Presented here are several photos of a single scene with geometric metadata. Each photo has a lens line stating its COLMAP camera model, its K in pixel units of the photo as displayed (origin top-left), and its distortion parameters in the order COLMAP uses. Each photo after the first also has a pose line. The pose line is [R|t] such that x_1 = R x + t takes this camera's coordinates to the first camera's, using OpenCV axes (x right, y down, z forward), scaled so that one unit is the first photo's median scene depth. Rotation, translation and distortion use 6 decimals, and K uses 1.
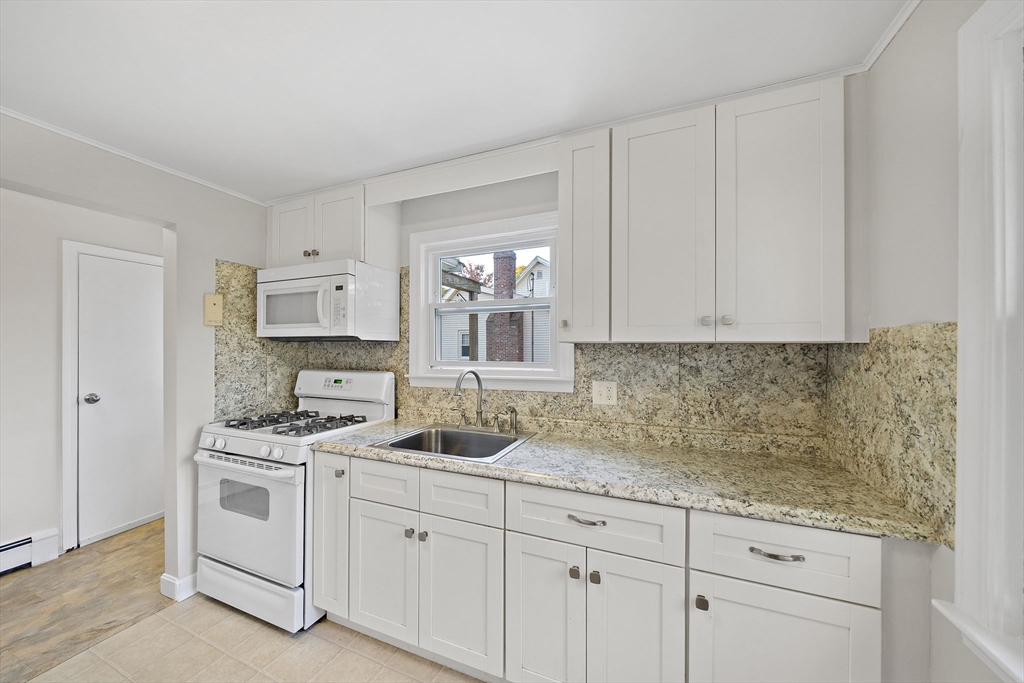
lens RADIAL K [[351.9, 0, 514.1], [0, 351.9, 345.9], [0, 0, 1]] dist [-0.001064, 0.000167]
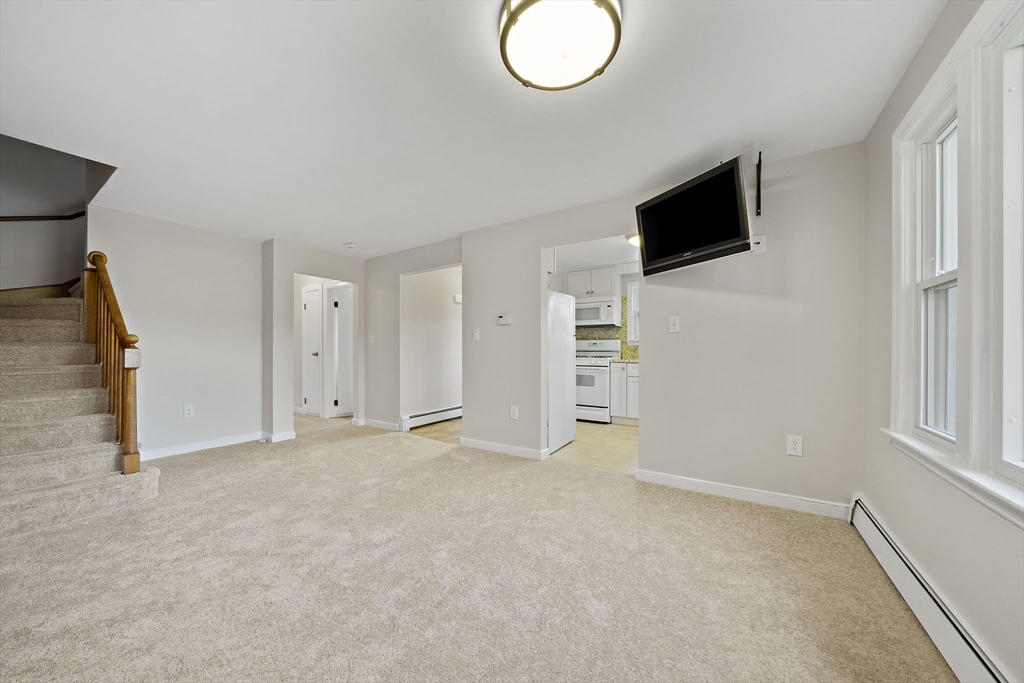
lens RADIAL K [[351.9, 0, 511.9], [0, 351.9, 345.3], [0, 0, 1]] dist [-0.001064, 0.000167]
pose [[0.980227, 0.001476, -0.197871, -0.617705], [-0.001263, 0.999998, 0.001204, 0.116533], [0.197873, -0.000931, 0.980227, -1.577878]]
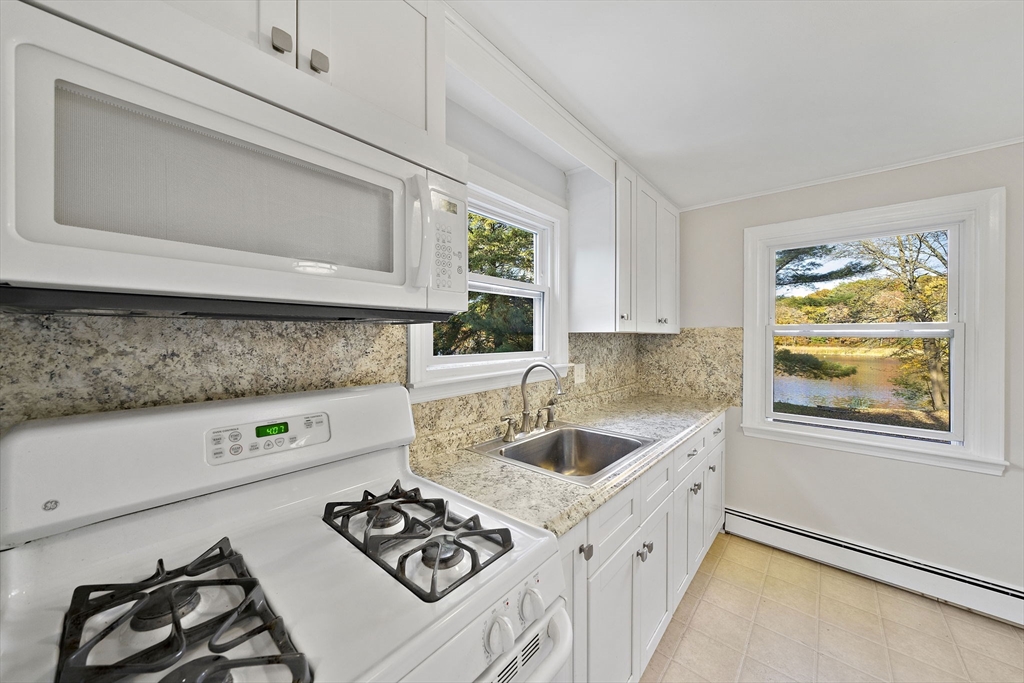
lens RADIAL K [[351.9, 0, 511.7], [0, 351.9, 336.8], [0, 0, 1]] dist [-0.001064, 0.000167]
pose [[0.335799, -0.003379, 0.941928, -0.809164], [-0.005761, 0.999967, 0.005642, 0.001483], [-0.941916, -0.007321, 0.335768, 0.684915]]
